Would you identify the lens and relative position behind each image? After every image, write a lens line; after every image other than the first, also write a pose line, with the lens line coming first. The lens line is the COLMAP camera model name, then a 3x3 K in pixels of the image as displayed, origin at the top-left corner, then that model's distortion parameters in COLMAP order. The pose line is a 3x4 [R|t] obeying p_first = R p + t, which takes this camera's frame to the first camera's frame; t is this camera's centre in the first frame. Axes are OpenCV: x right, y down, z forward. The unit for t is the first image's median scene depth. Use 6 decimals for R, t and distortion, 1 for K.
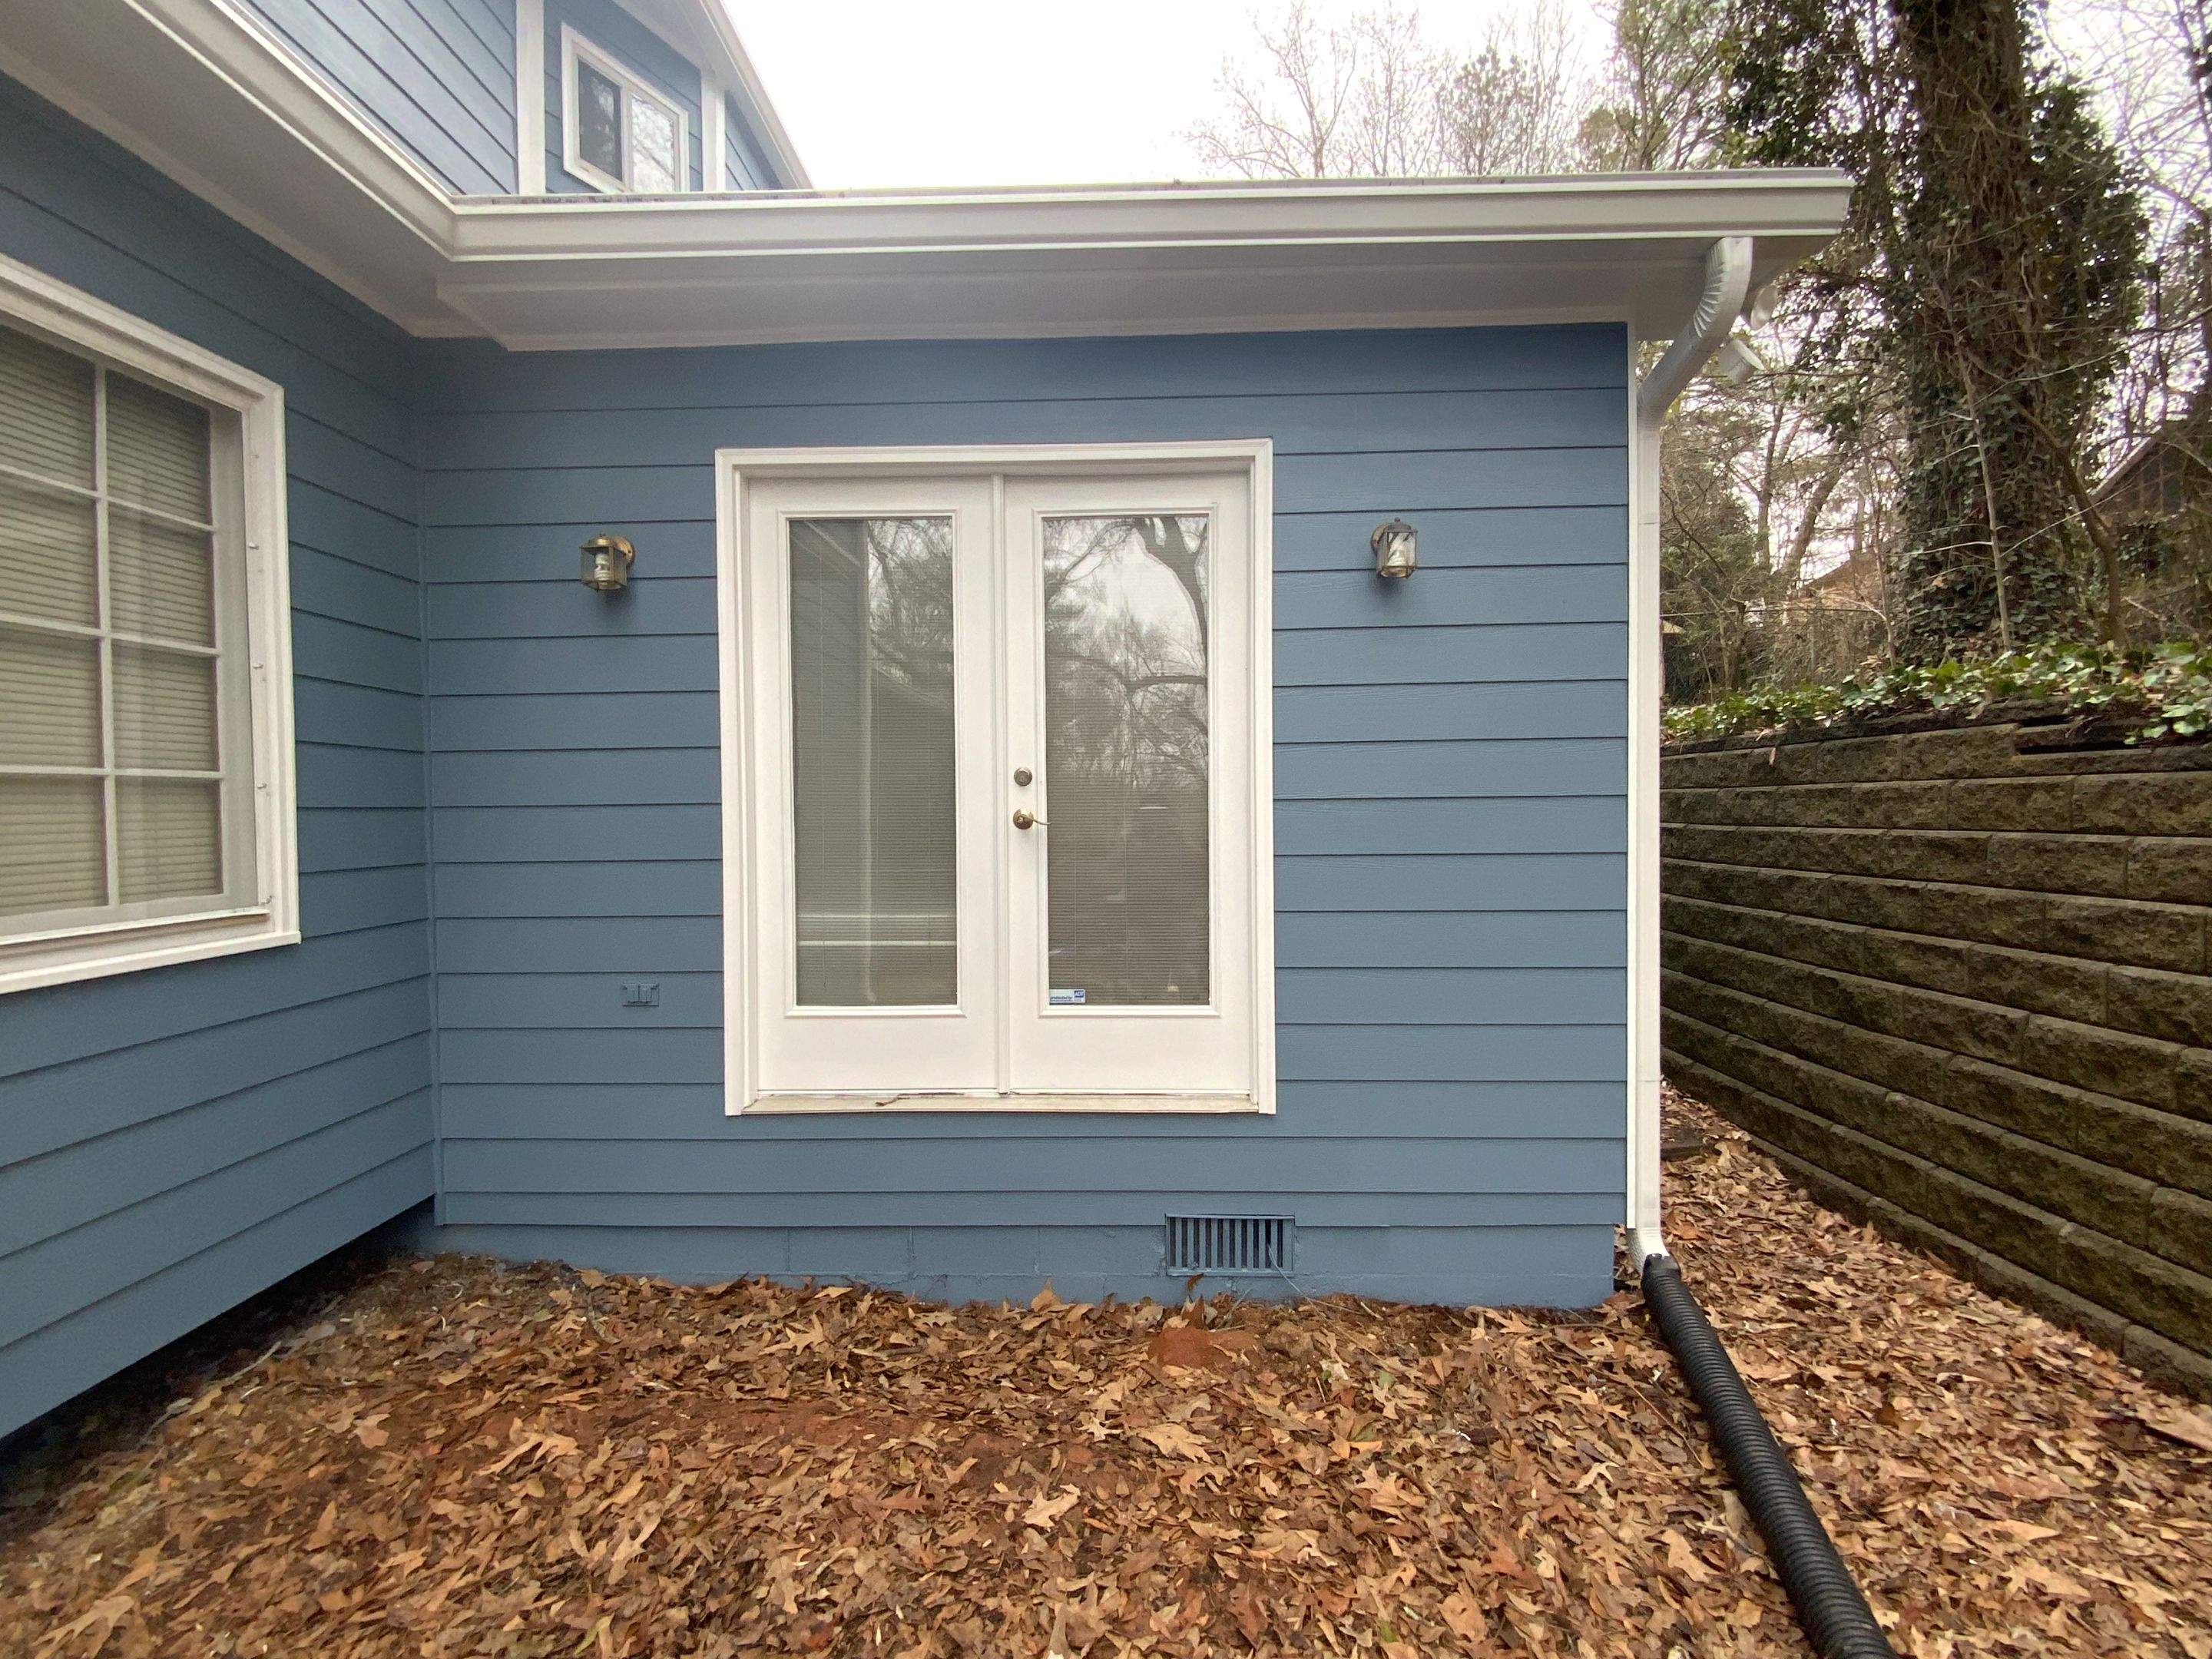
lens RADIAL K [[980.2, 0, 1111.3], [0, 980.2, 826.5], [0, 0, 1]] dist [0.005308, -0.007747]
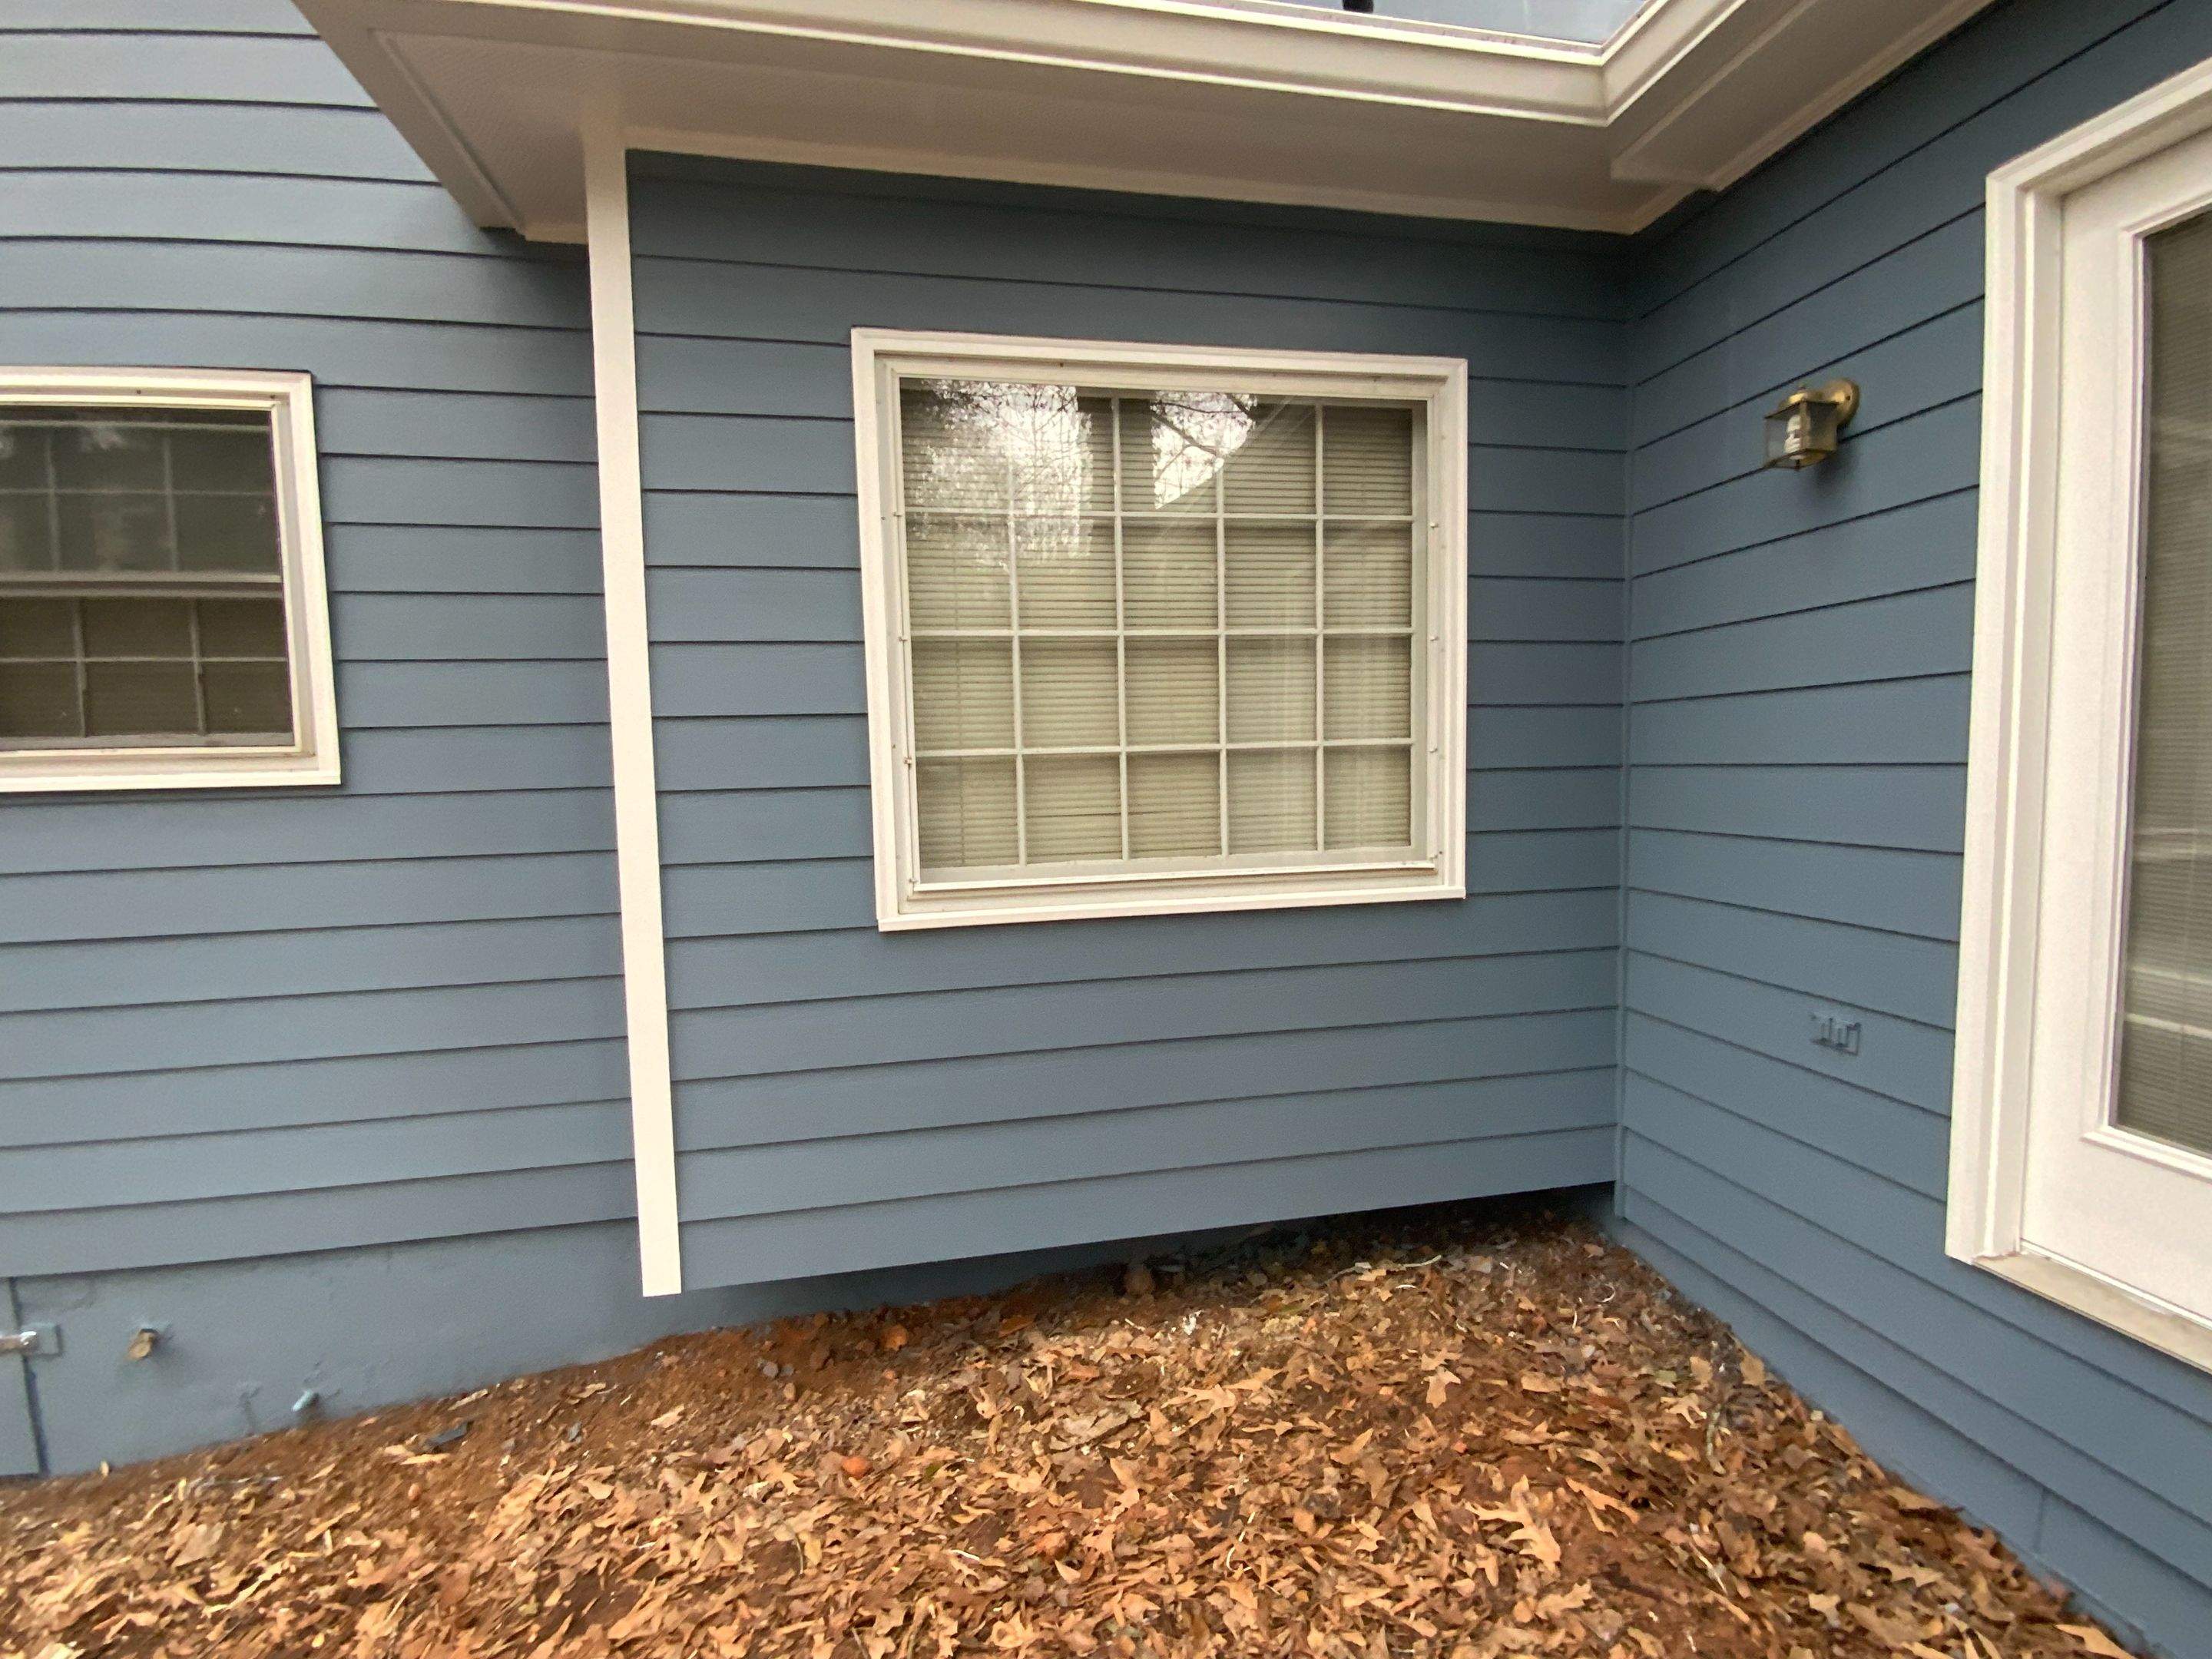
lens RADIAL K [[980.2, 0, 1101.6], [0, 980.2, 828.0], [0, 0, 1]] dist [0.005308, -0.007747]
pose [[0.211668, 0.072230, -0.974669, 0.093473], [-0.000836, 0.997278, 0.073725, -0.028963], [0.977341, -0.014791, 0.211152, 0.338852]]
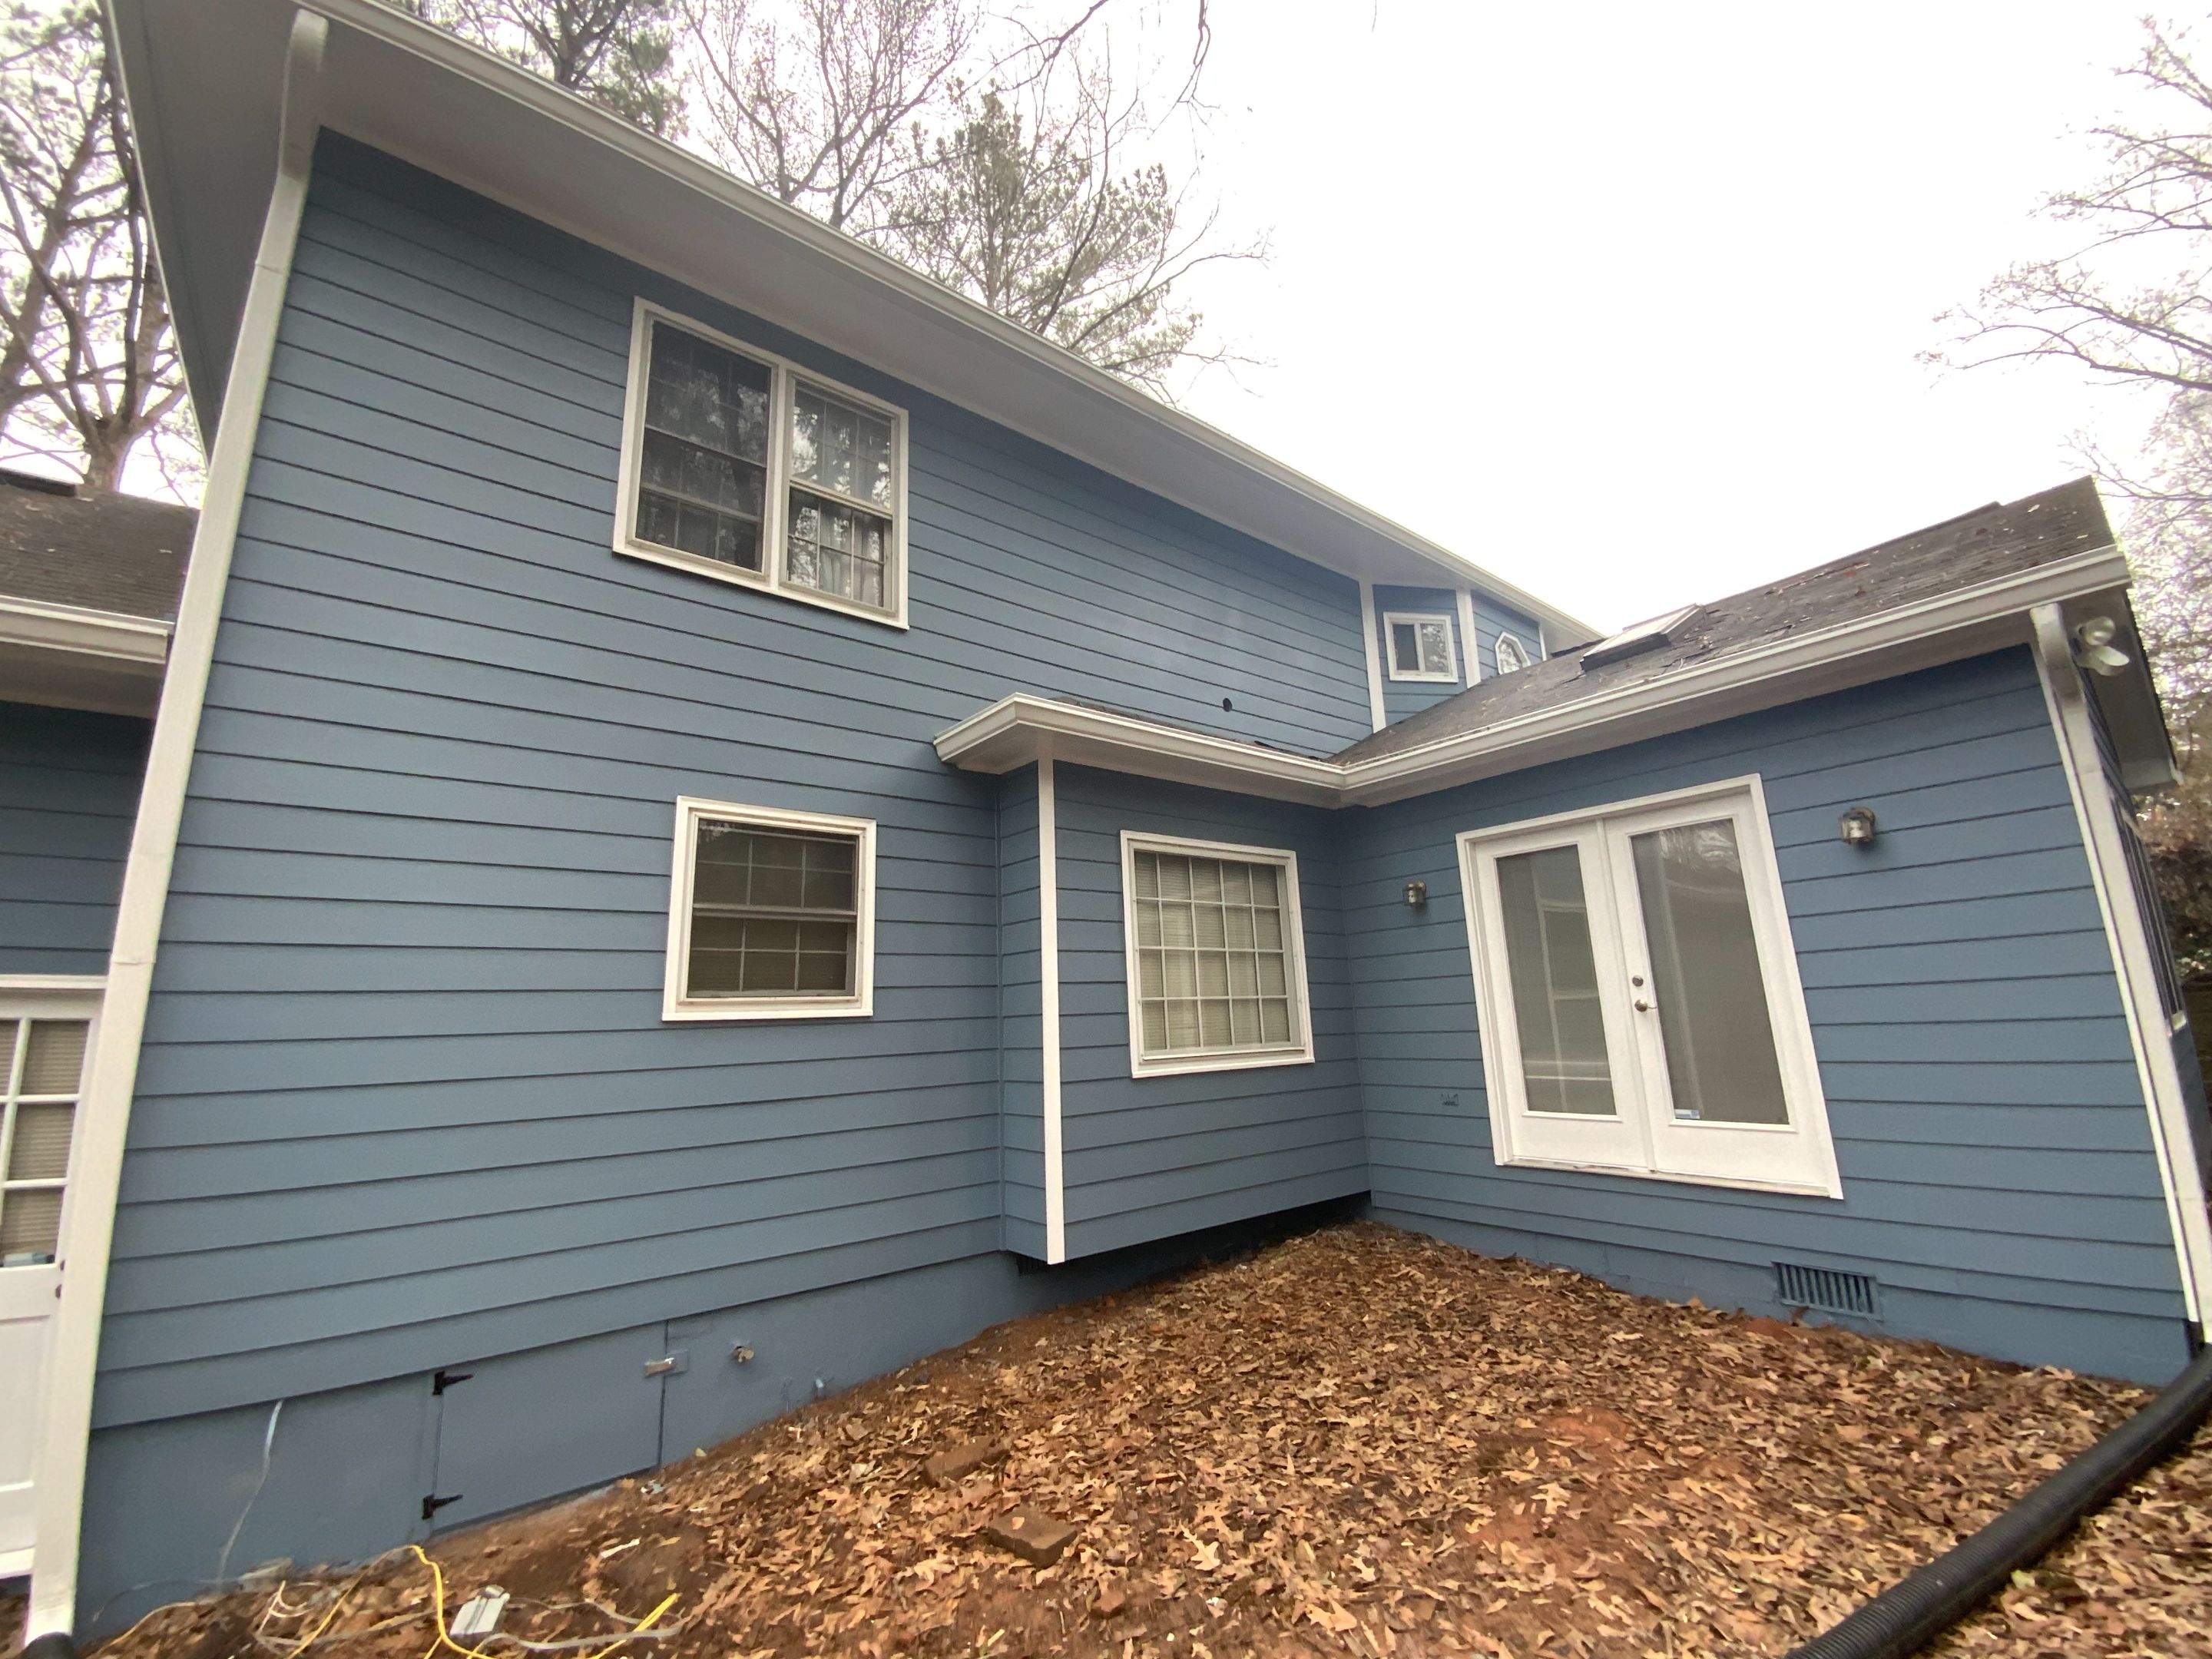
lens RADIAL K [[901.4, 0, 1102.2], [0, 901.4, 827.8], [0, 0, 1]] dist [0.004786, -0.008043]
pose [[0.631452, -0.179652, -0.754316, 0.601175], [0.012907, 0.975091, -0.221428, 0.027857], [0.775307, 0.130085, 0.618043, -0.824821]]
